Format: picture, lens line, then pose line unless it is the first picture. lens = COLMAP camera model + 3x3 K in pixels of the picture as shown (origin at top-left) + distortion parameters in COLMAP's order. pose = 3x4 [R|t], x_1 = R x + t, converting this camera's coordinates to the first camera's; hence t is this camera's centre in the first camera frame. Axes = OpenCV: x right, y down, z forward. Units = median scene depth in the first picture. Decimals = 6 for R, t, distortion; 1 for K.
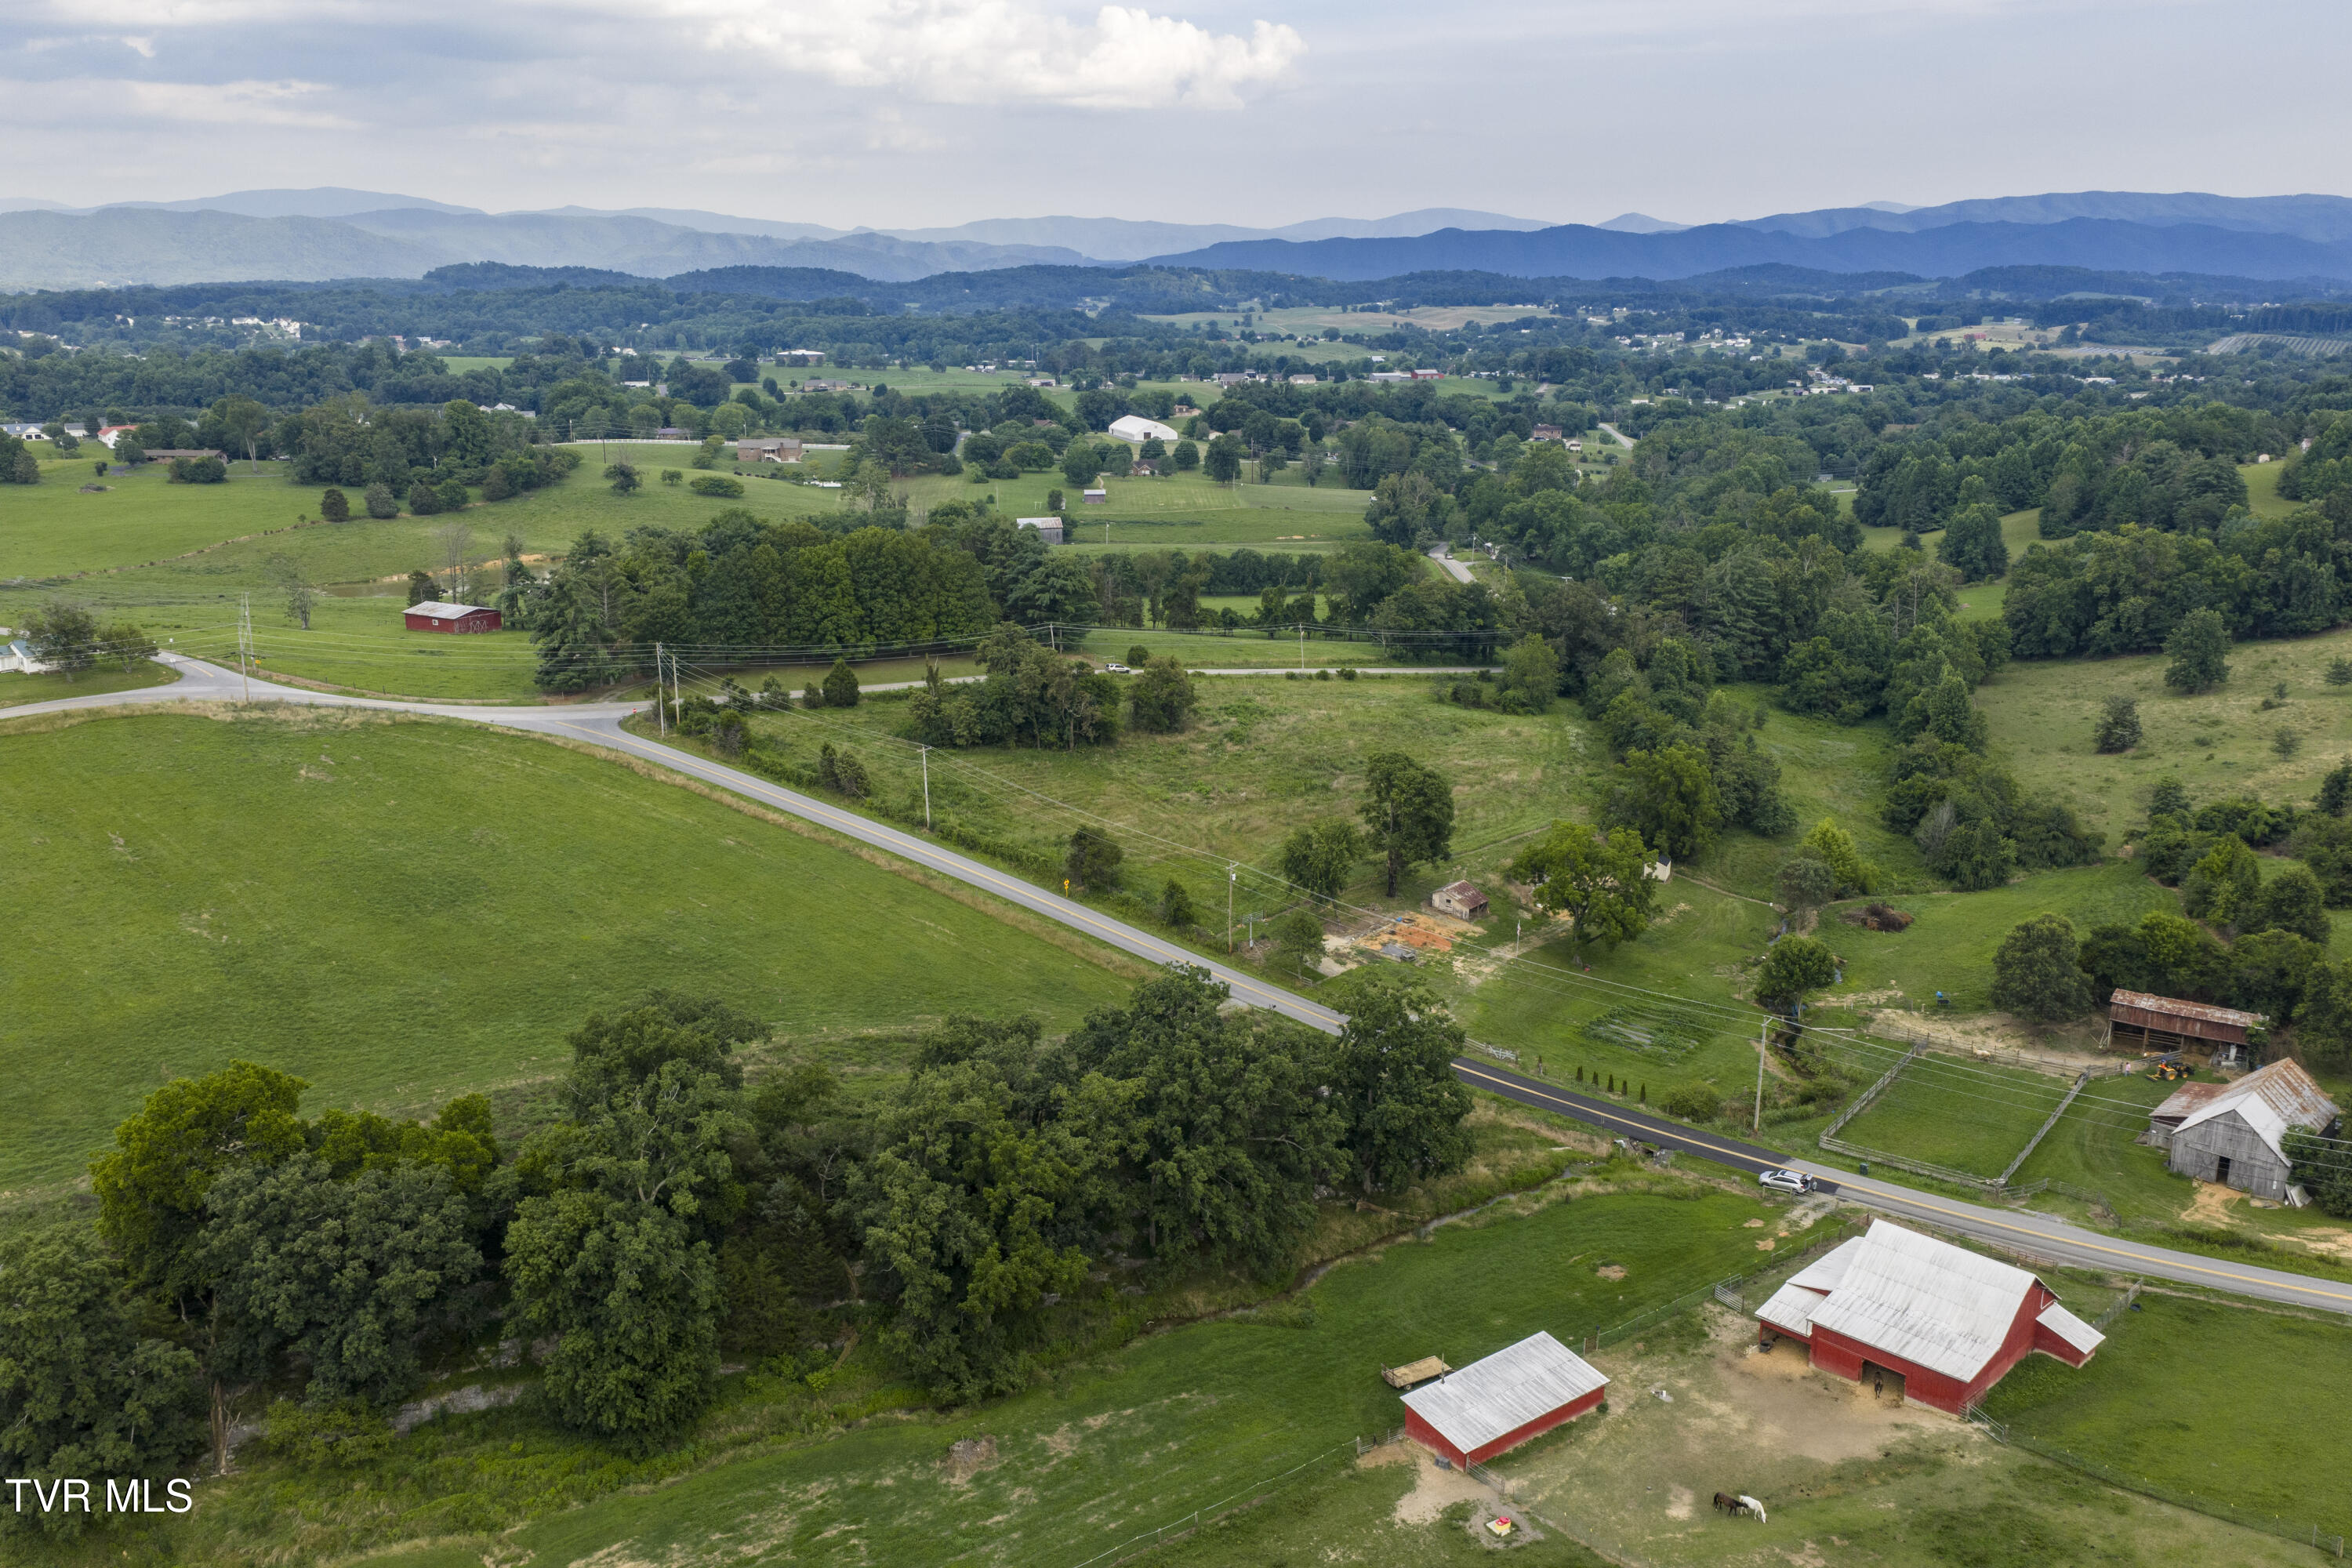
lens RADIAL K [[1935.0, 0, 1180.6], [0, 1935.0, 792.1], [0, 0, 1]] dist [0.017898, -0.026039]
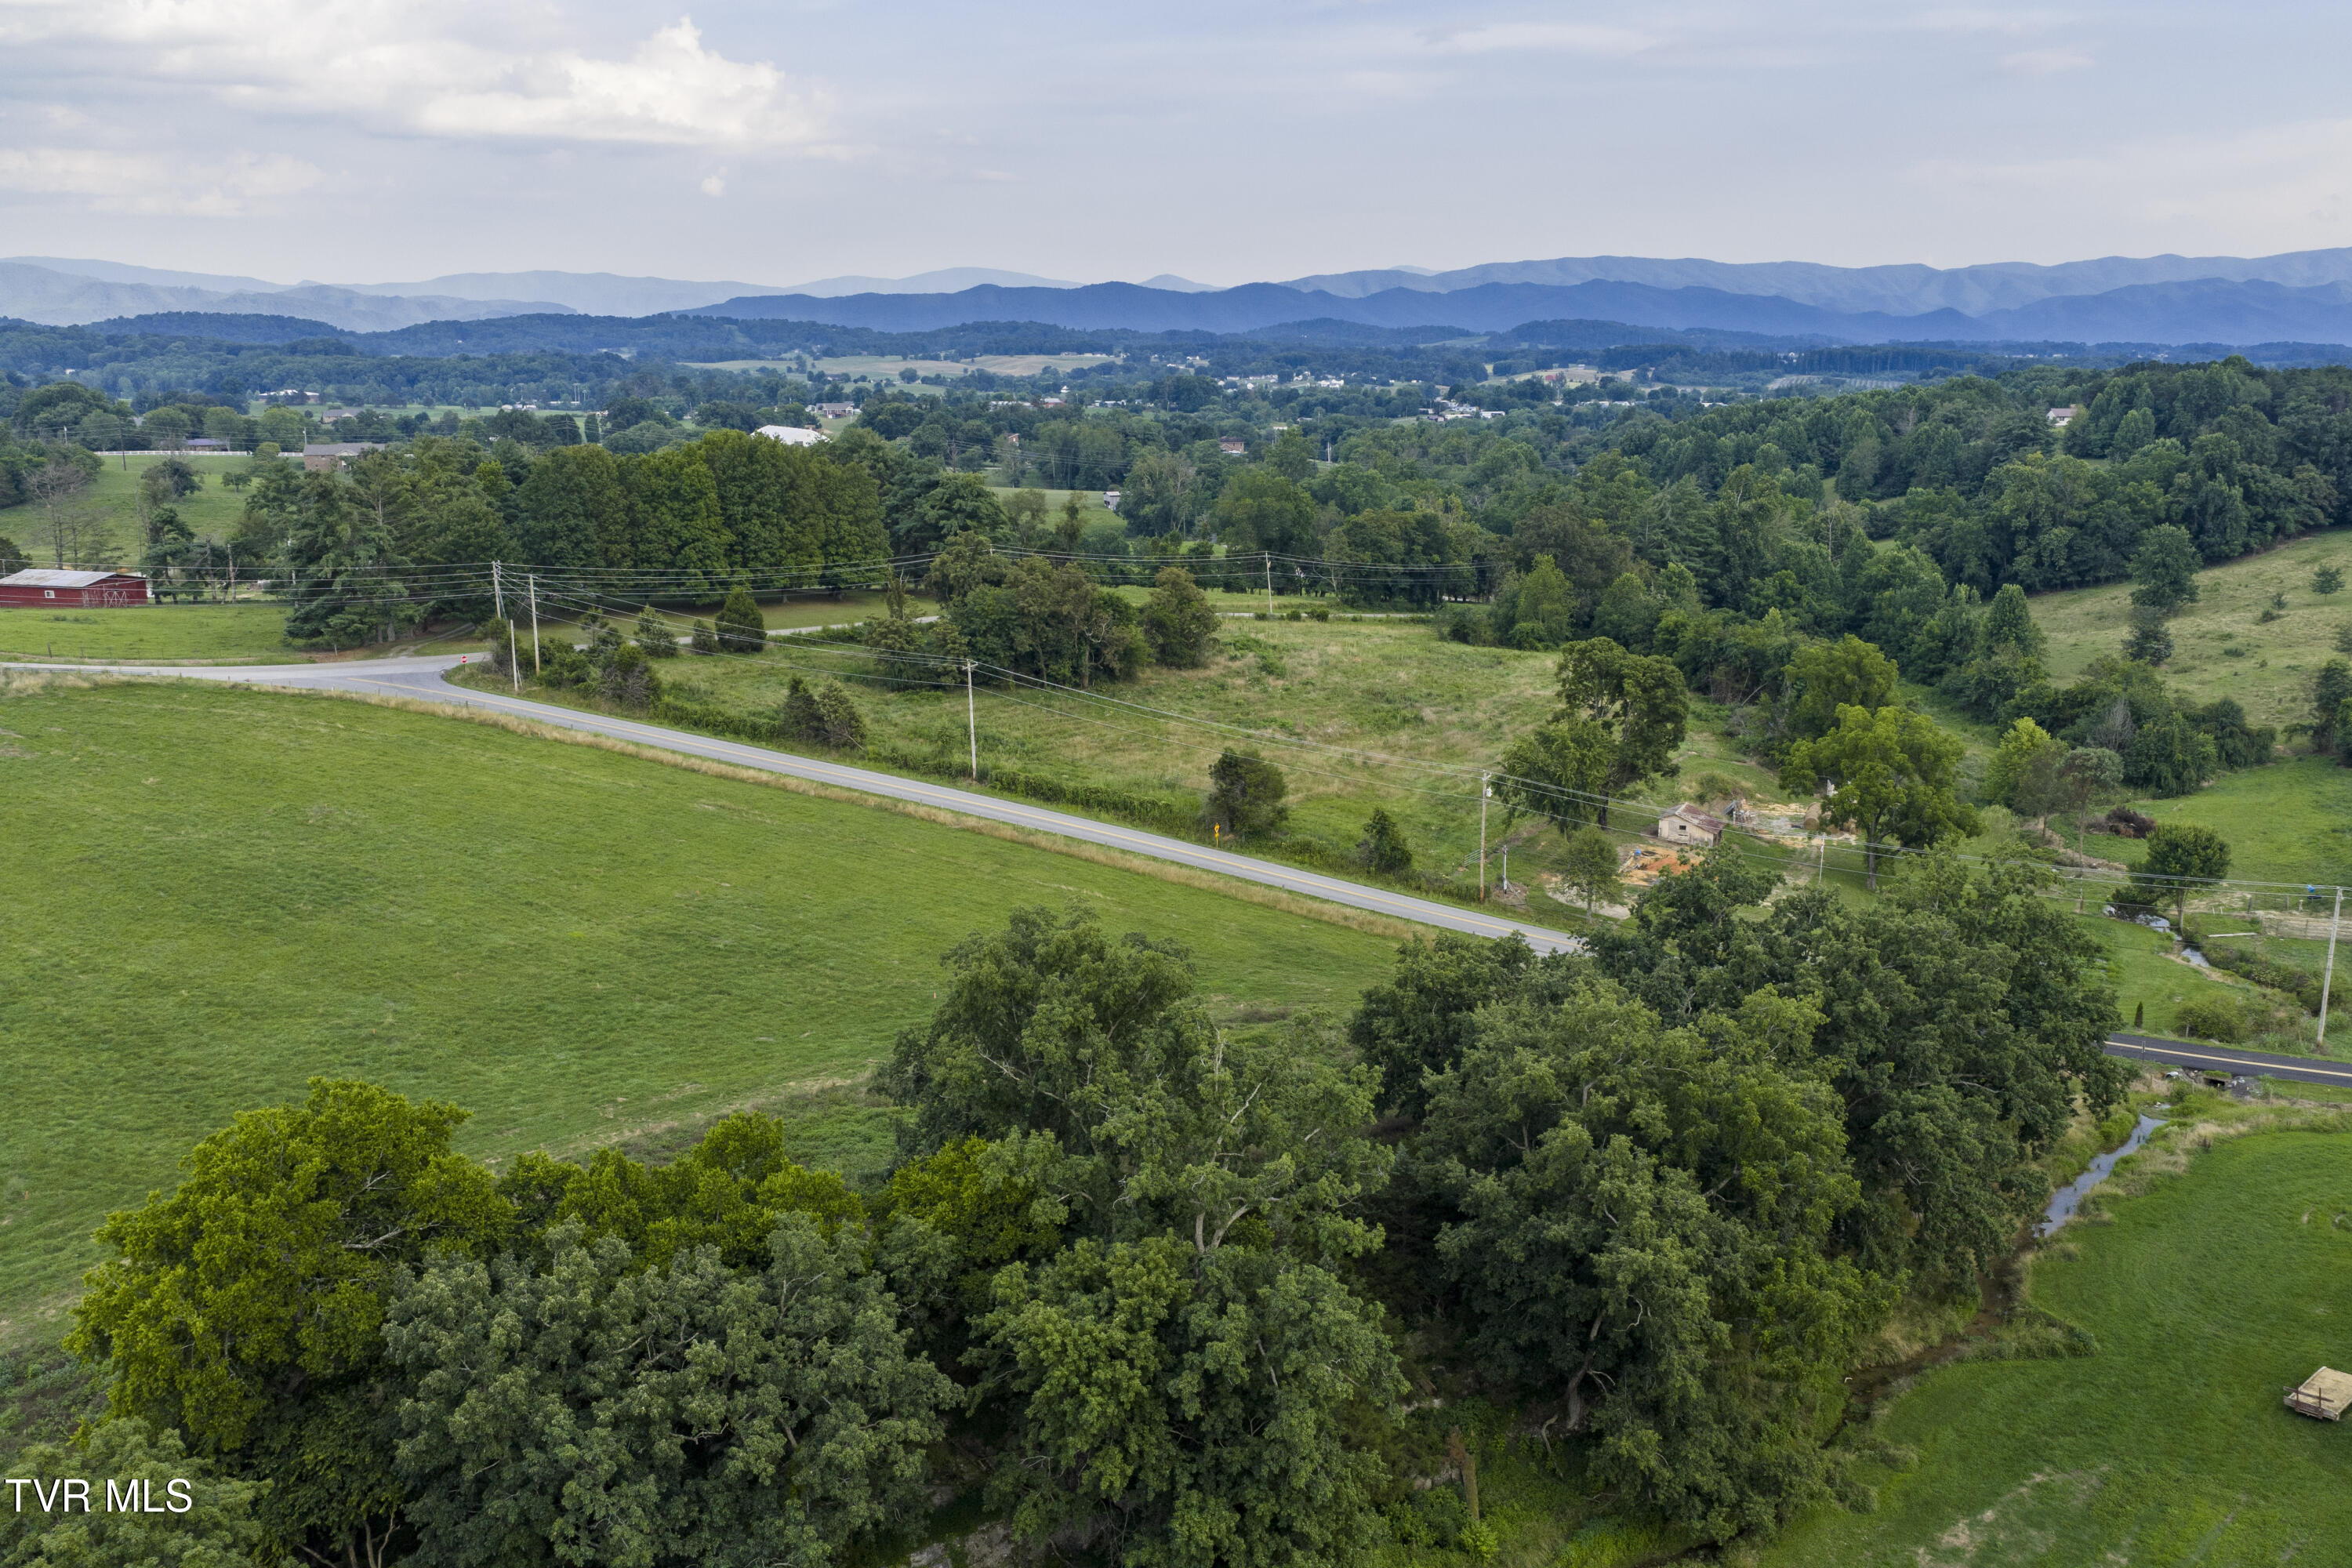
lens RADIAL K [[2061.7, 0, 1257.1], [0, 2061.7, 796.0], [0, 0, 1]] dist [0.009878, -0.008201]
pose [[0.965224, -0.055734, 0.255413, -0.168602], [0.066568, 0.997204, -0.033966, 0.043497], [-0.252806, 0.049787, 0.966235, 0.179440]]
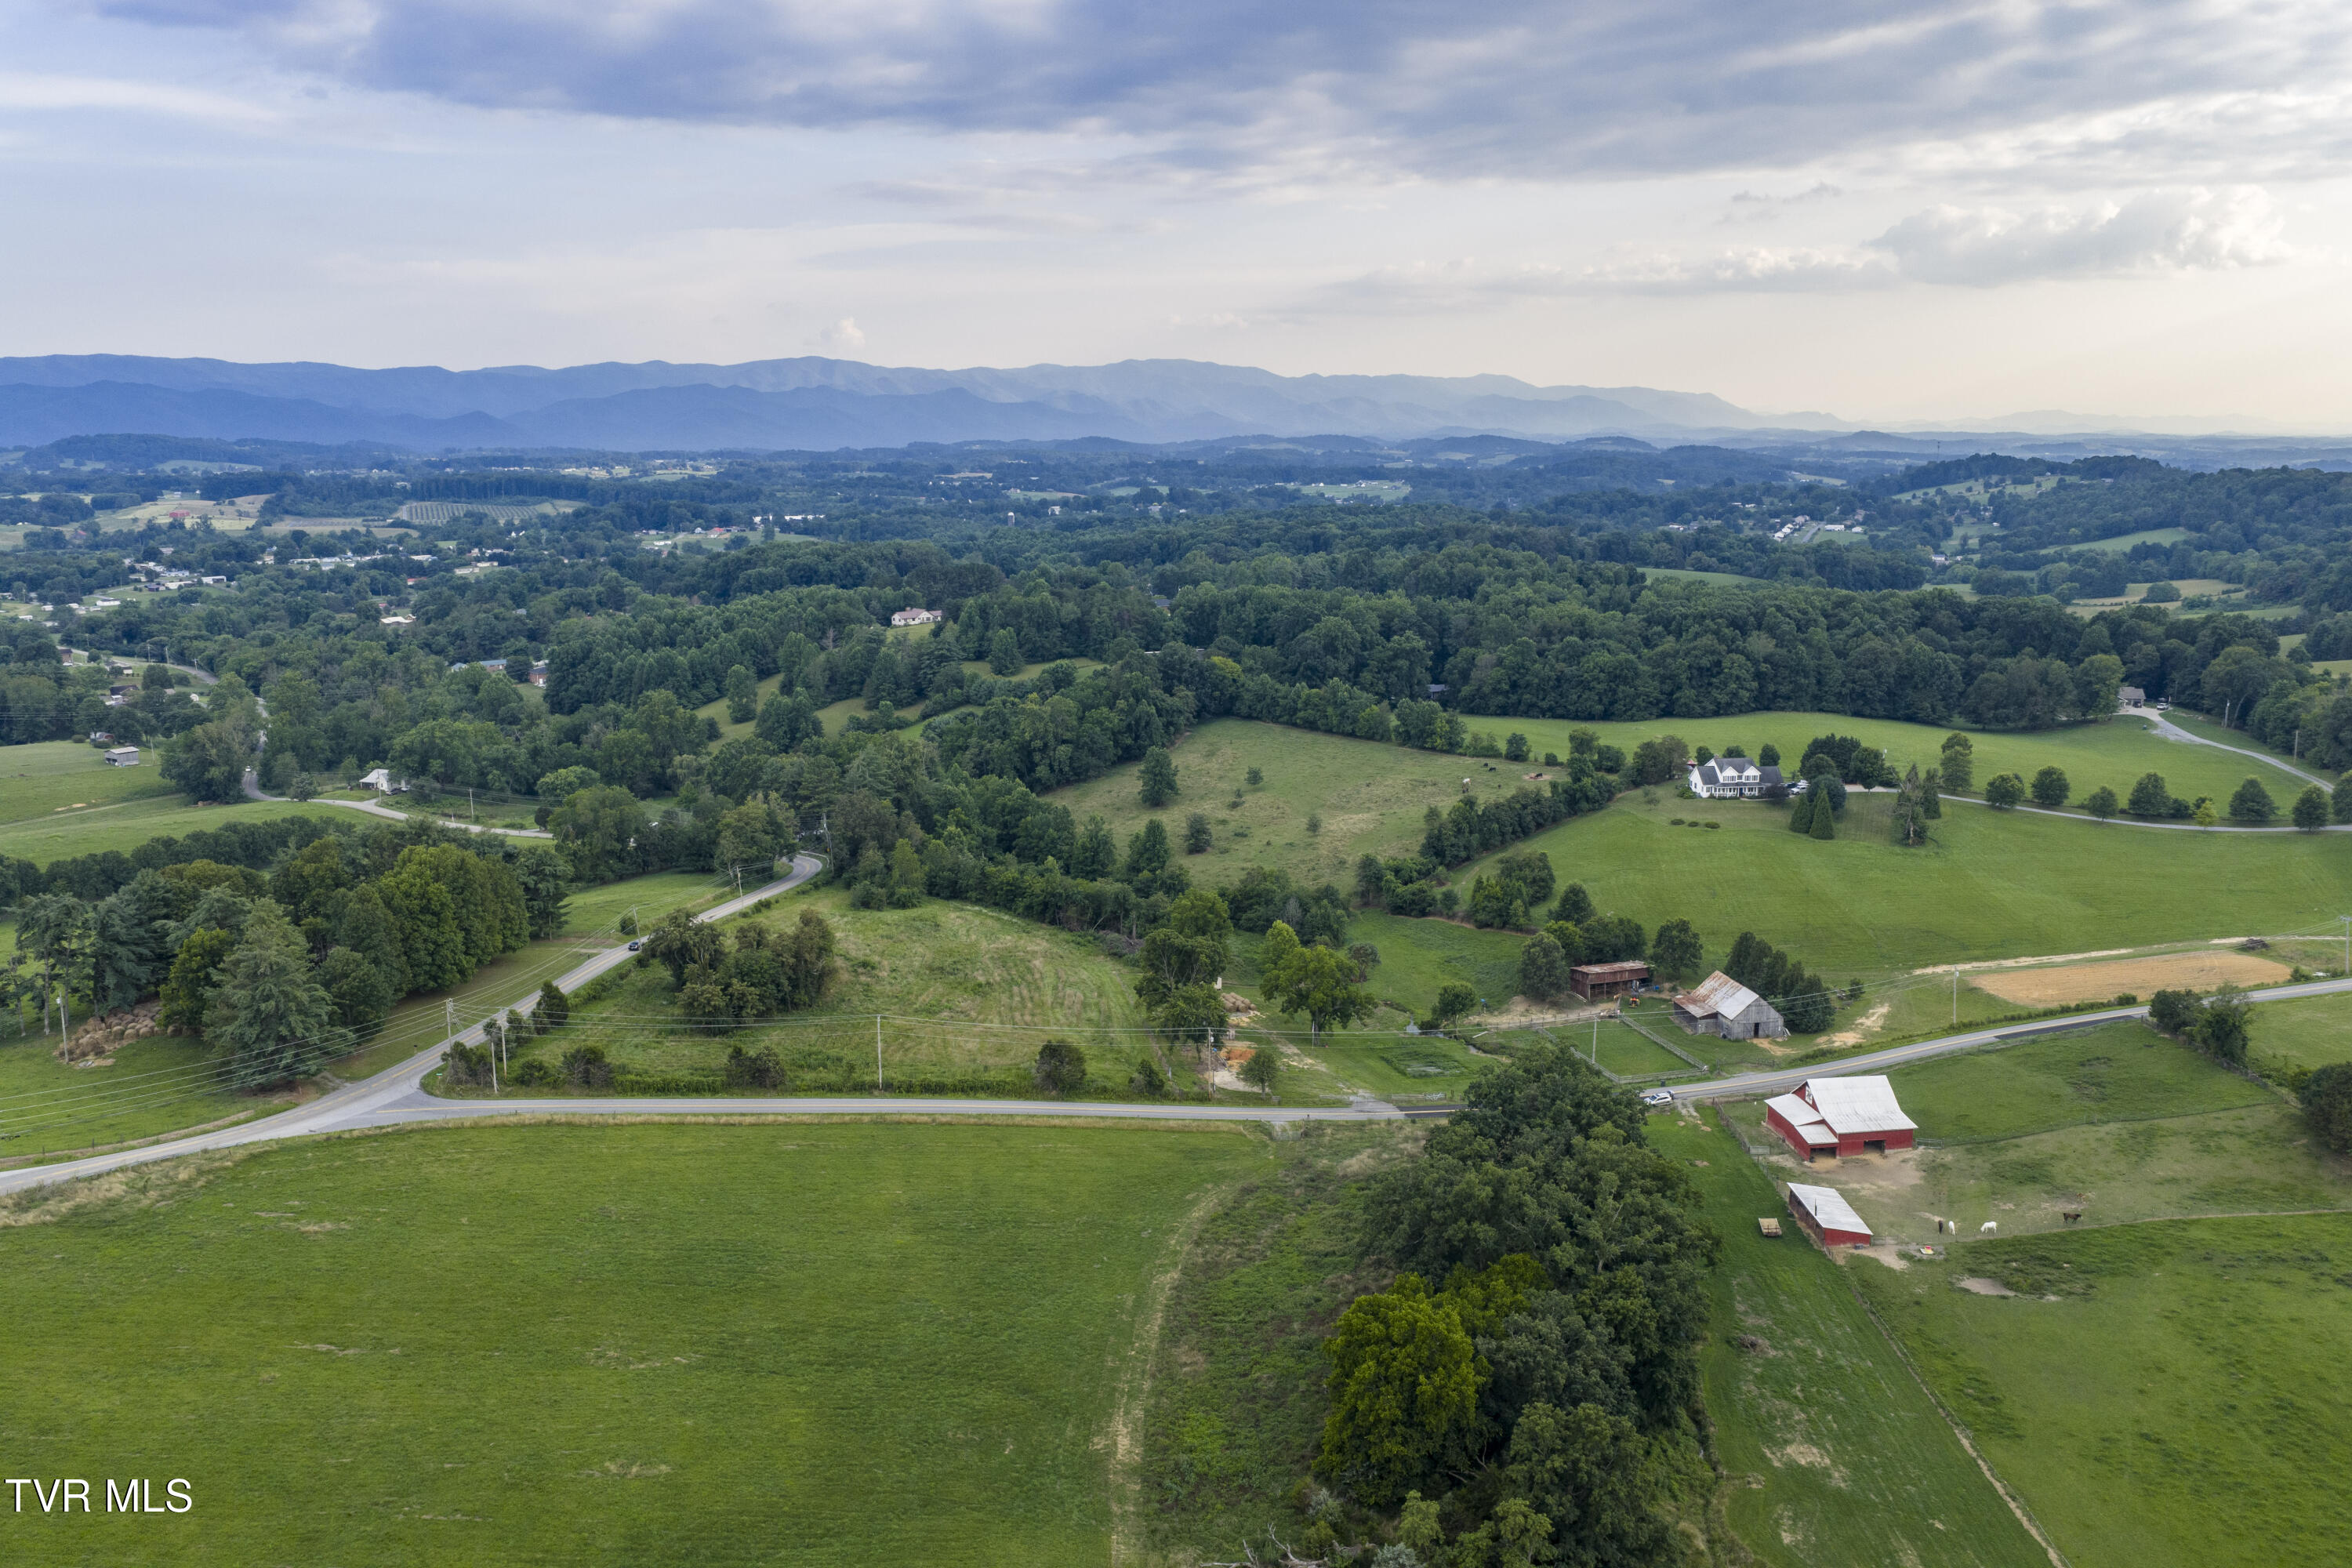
lens RADIAL K [[1935.0, 0, 1180.6], [0, 1935.0, 792.1], [0, 0, 1]] dist [0.017898, -0.026039]
pose [[0.598118, -0.150454, 0.787159, -0.658551], [0.211592, 0.977013, 0.025965, -0.105370], [-0.772971, 0.151026, 0.616204, 0.117779]]
